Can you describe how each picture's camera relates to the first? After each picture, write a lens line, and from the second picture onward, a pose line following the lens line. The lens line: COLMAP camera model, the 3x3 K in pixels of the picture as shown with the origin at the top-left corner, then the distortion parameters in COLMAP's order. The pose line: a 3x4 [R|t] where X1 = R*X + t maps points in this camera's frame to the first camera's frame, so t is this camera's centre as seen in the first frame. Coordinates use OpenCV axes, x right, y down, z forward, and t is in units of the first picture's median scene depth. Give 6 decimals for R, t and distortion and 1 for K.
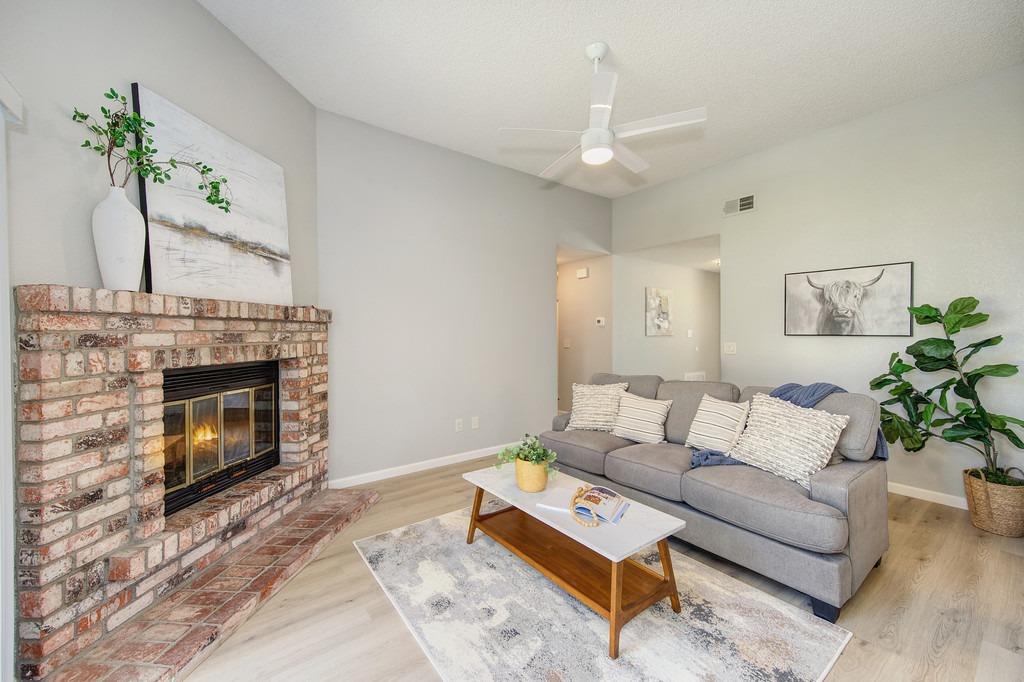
lens RADIAL K [[414.1, 0, 512.3], [0, 414.1, 340.5], [0, 0, 1]] dist [-0.003884, -0.000704]
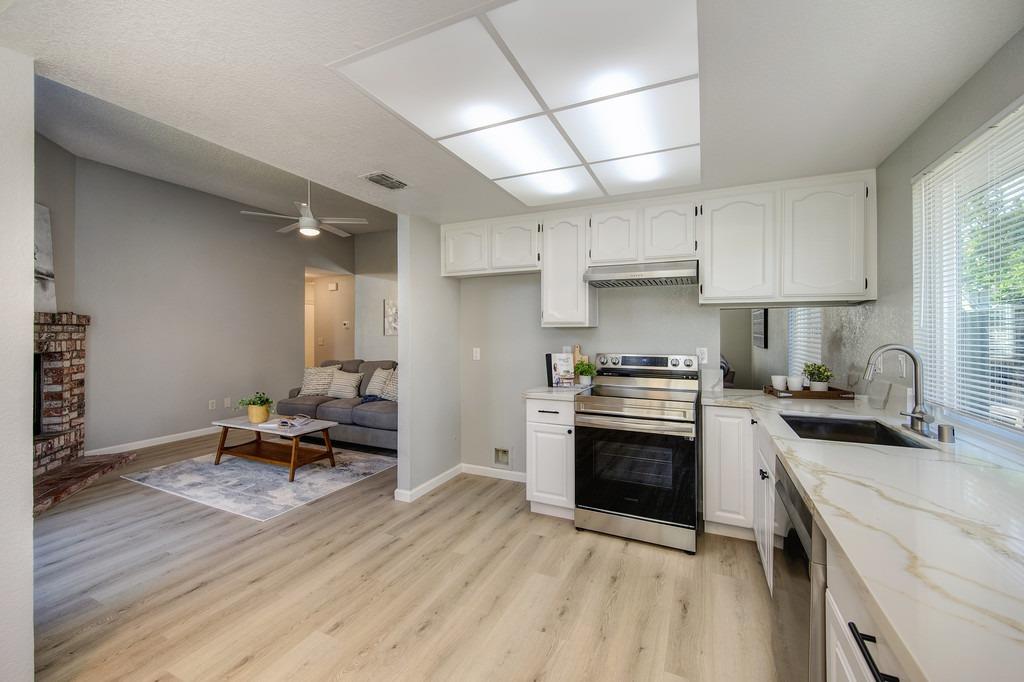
lens RADIAL K [[414.1, 0, 517.1], [0, 414.1, 331.7], [0, 0, 1]] dist [-0.003884, -0.000704]
pose [[0.881850, 0.003986, 0.471513, 0.133703], [0.005791, 0.999797, -0.019284, 0.010056], [-0.471494, 0.019737, 0.881648, -0.778661]]
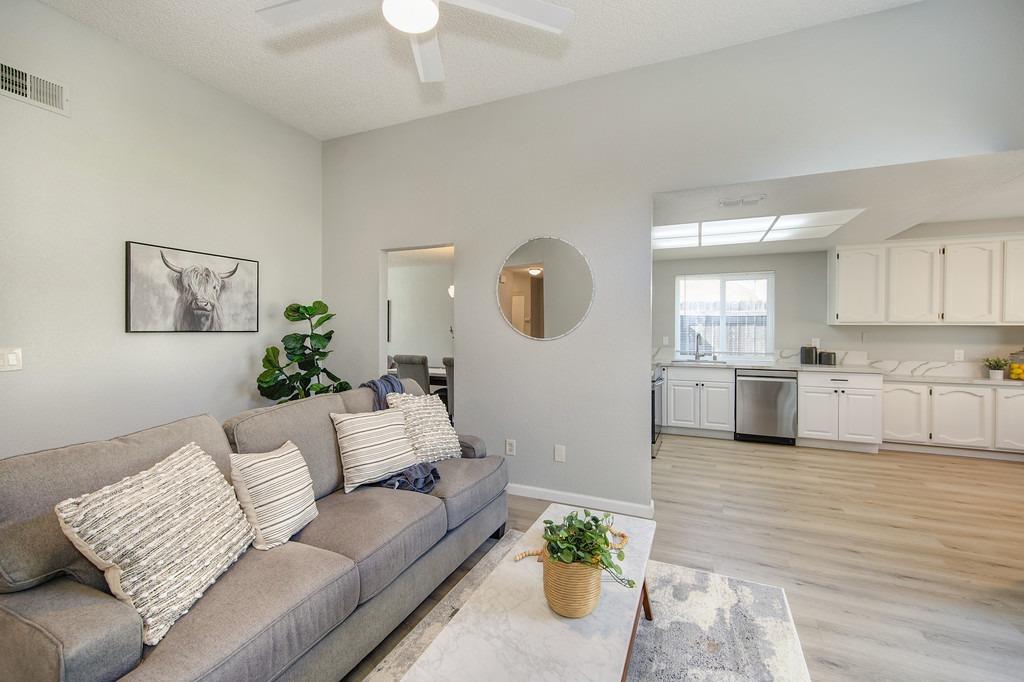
lens RADIAL K [[414.1, 0, 519.9], [0, 414.1, 333.2], [0, 0, 1]] dist [-0.003884, -0.000704]
pose [[-0.485451, -0.009326, 0.874214, -0.294127], [0.013540, 0.999743, 0.018184, -0.018049], [-0.874159, 0.020664, -0.485200, 0.964109]]
